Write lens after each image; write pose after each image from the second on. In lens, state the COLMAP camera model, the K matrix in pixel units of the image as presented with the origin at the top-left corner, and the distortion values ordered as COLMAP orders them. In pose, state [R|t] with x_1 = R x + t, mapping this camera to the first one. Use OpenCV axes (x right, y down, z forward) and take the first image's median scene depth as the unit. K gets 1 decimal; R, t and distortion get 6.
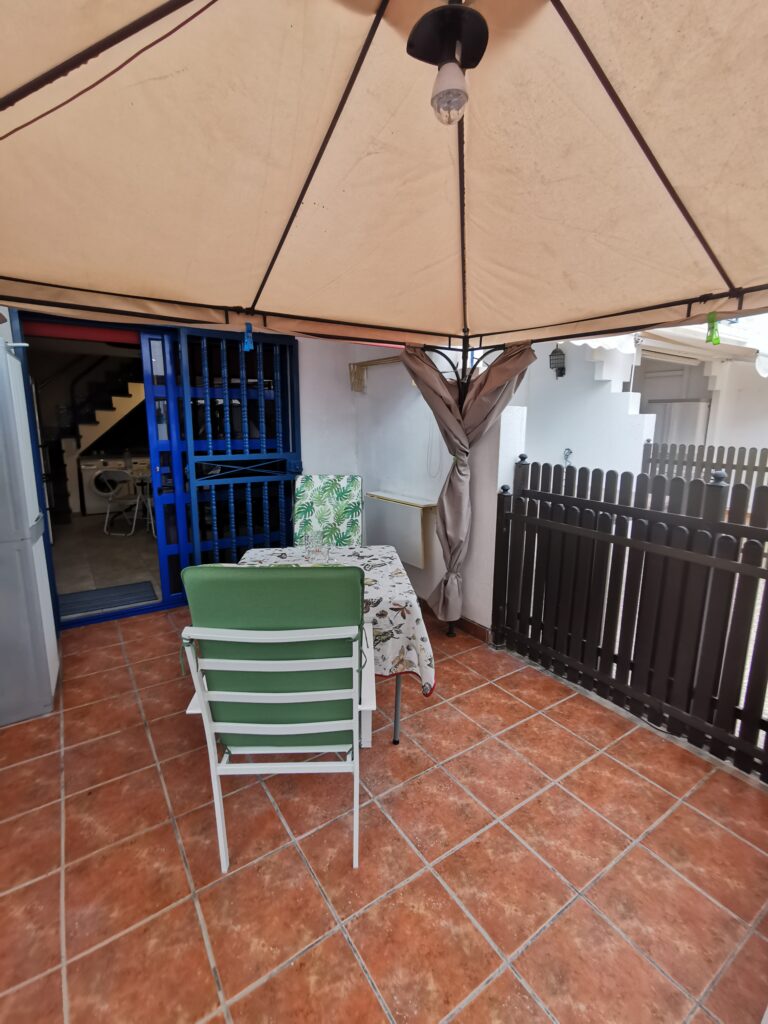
lens RADIAL K [[472.1, 0, 382.4], [0, 472.1, 511.5], [0, 0, 1]] dist [-0.007166, 0.010615]
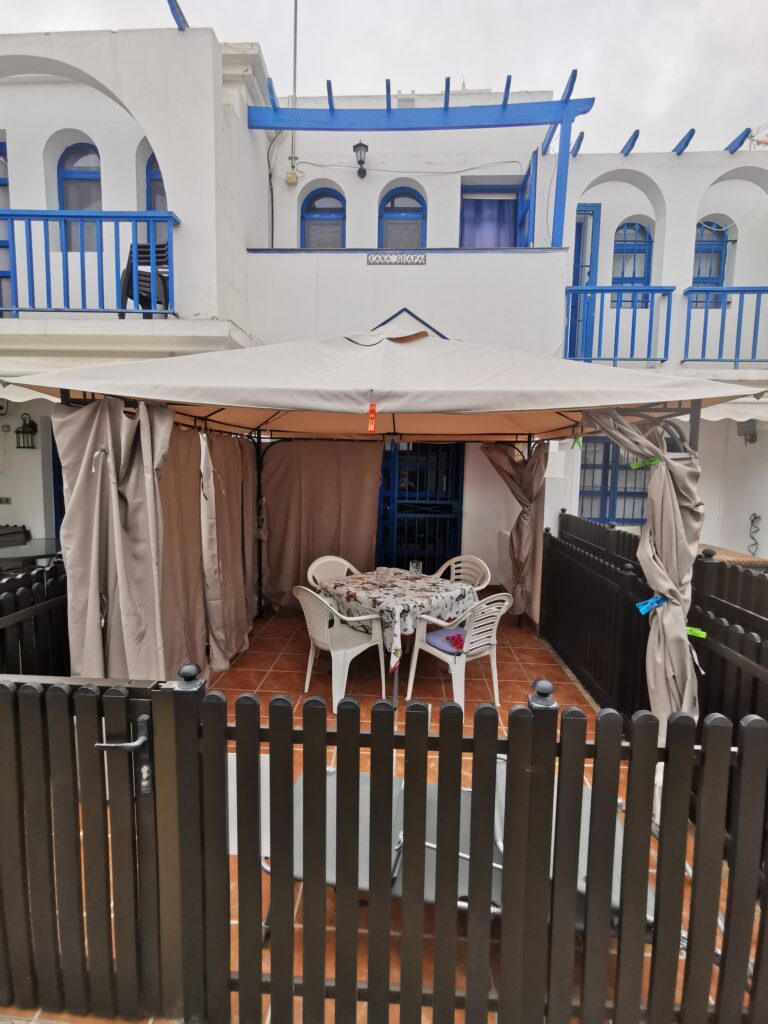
lens RADIAL K [[472.1, 0, 383.2], [0, 472.1, 512.8], [0, 0, 1]] dist [-0.007166, 0.010615]
pose [[0.798517, 0.065596, -0.598388, 0.820180], [-0.129806, 0.989422, -0.064759, 0.071860], [0.587811, 0.129385, 0.798585, -0.593127]]
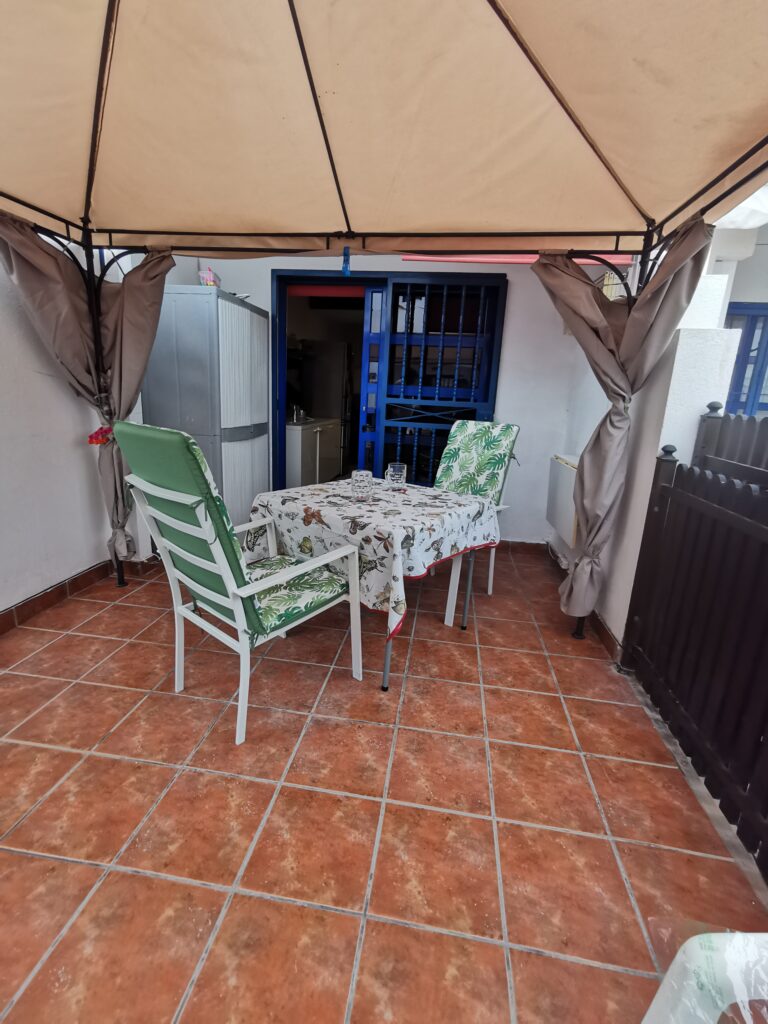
lens RADIAL K [[472.1, 0, 381.8], [0, 472.1, 510.7], [0, 0, 1]] dist [-0.007166, 0.010615]
pose [[0.736501, 0.192768, -0.648388, 0.456182], [-0.174420, 0.980241, 0.093306, 0.051030], [0.653562, 0.044372, 0.755571, 0.231666]]
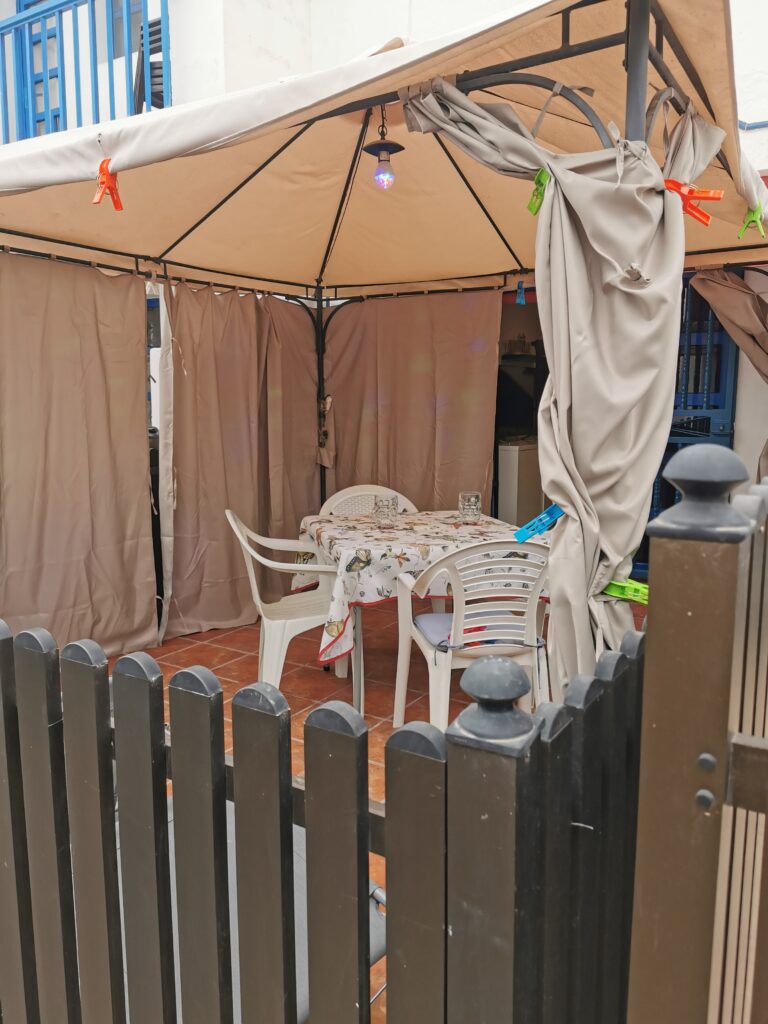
lens RADIAL K [[798.2, 0, 378.5], [0, 798.2, 512.6], [0, 0, 1]] dist [0.014127, -0.004196]
pose [[0.392666, 0.123914, -0.911295, 1.188735], [-0.175321, 0.982796, 0.058092, 0.094500], [0.902815, 0.136958, 0.407636, -0.047812]]
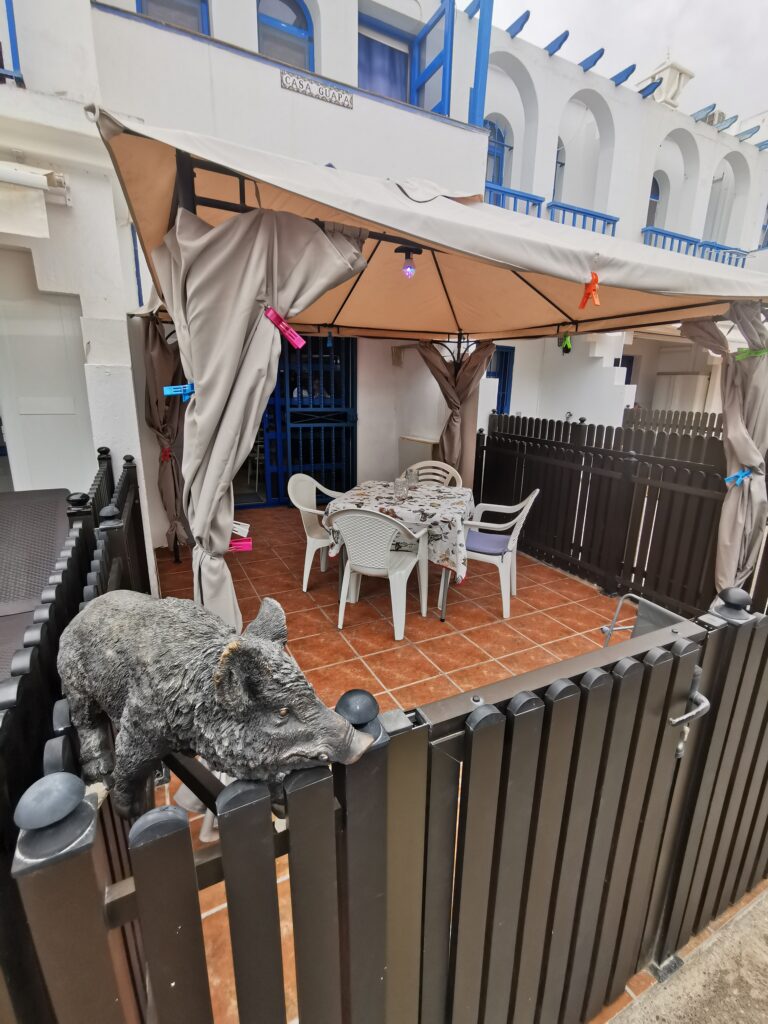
lens RADIAL K [[472.1, 0, 382.7], [0, 472.1, 512.1], [0, 0, 1]] dist [-0.007166, 0.010615]
pose [[0.991943, 0.044877, -0.118473, 0.143471], [-0.036859, 0.996934, 0.069020, 0.142214], [0.121208, -0.064097, 0.990556, -0.708707]]
